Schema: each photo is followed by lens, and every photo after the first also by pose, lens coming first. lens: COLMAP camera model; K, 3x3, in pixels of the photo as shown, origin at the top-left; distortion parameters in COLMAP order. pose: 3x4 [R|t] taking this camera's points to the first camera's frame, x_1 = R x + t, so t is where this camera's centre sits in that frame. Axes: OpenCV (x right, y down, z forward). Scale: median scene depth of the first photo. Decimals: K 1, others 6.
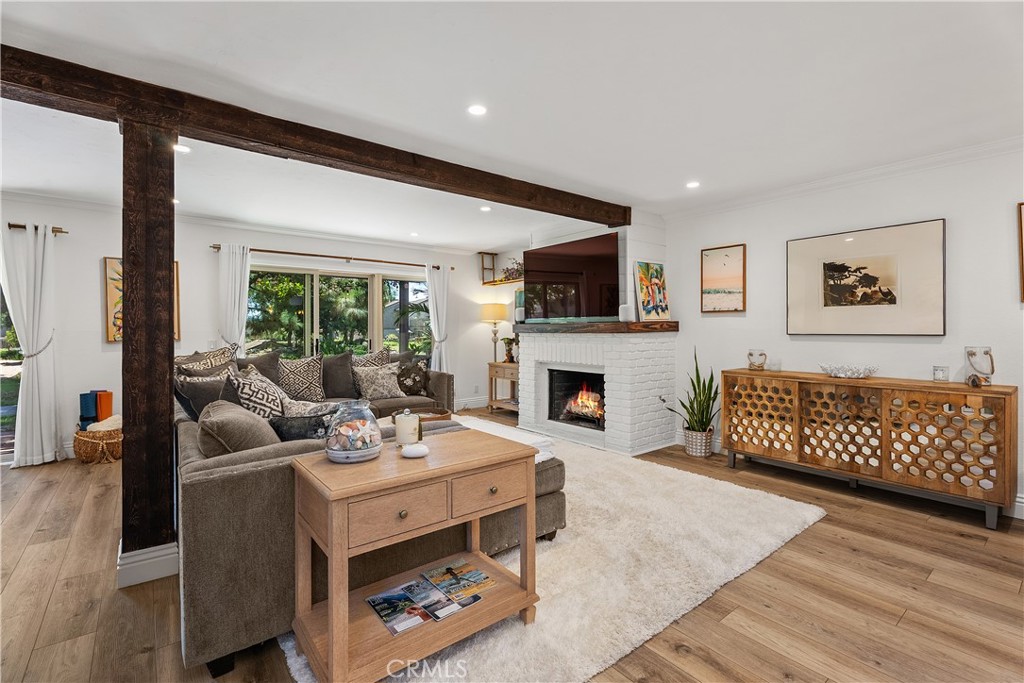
lens RADIAL K [[456.5, 0, 512.0], [0, 456.5, 329.0], [0, 0, 1]] dist [0.000614, -0.001643]
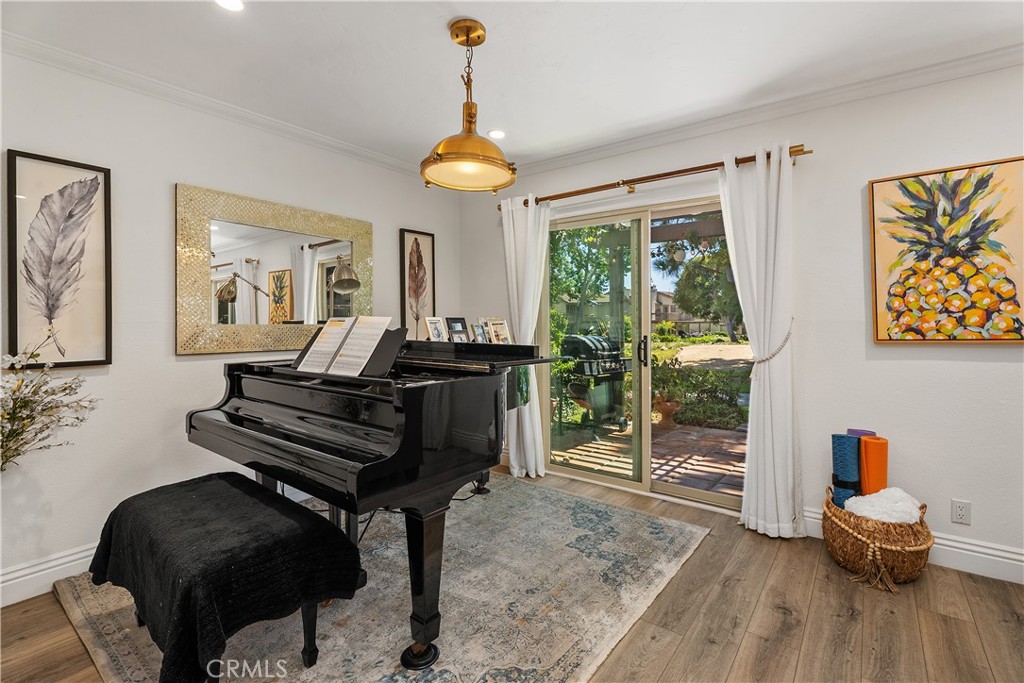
lens RADIAL K [[456.5, 0, 531.6], [0, 456.5, 329.0], [0, 0, 1]] dist [0.000614, -0.001643]
pose [[0.270071, 0.011186, -0.962775, -0.597262], [0.012732, 0.999804, 0.015187, 0.001354], [0.962756, -0.016359, 0.269876, 0.583580]]
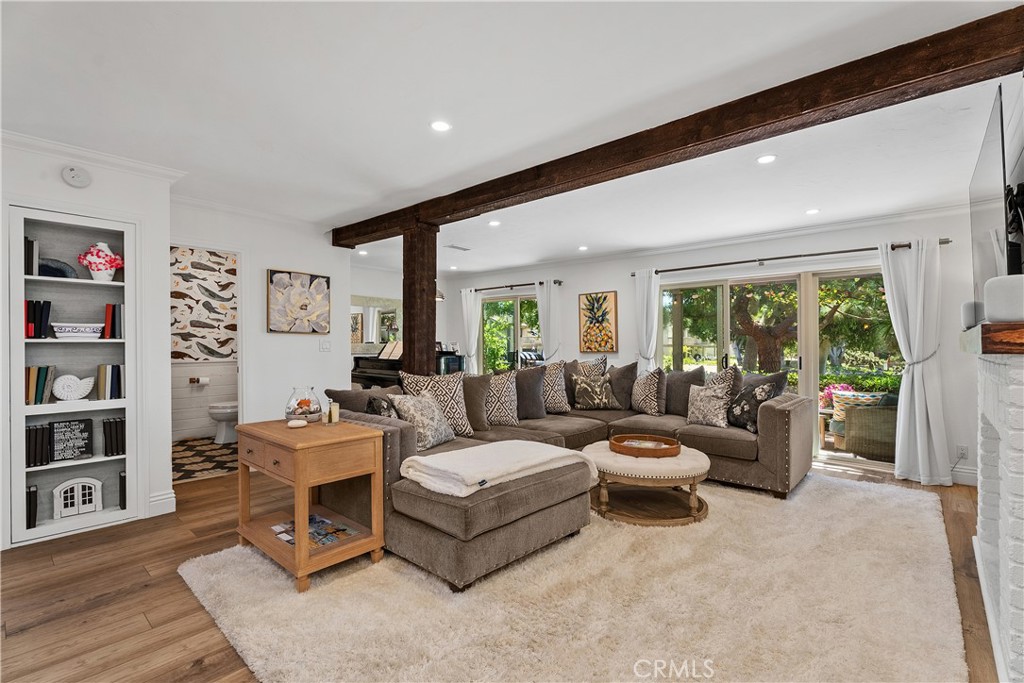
lens RADIAL K [[456.5, 0, 520.7], [0, 456.5, 342.7], [0, 0, 1]] dist [0.000614, -0.001643]
pose [[0.181154, -0.002460, -0.983452, 0.652038], [0.000472, 0.999997, -0.002415, 0.002050], [0.983455, -0.000027, 0.181155, 0.675789]]
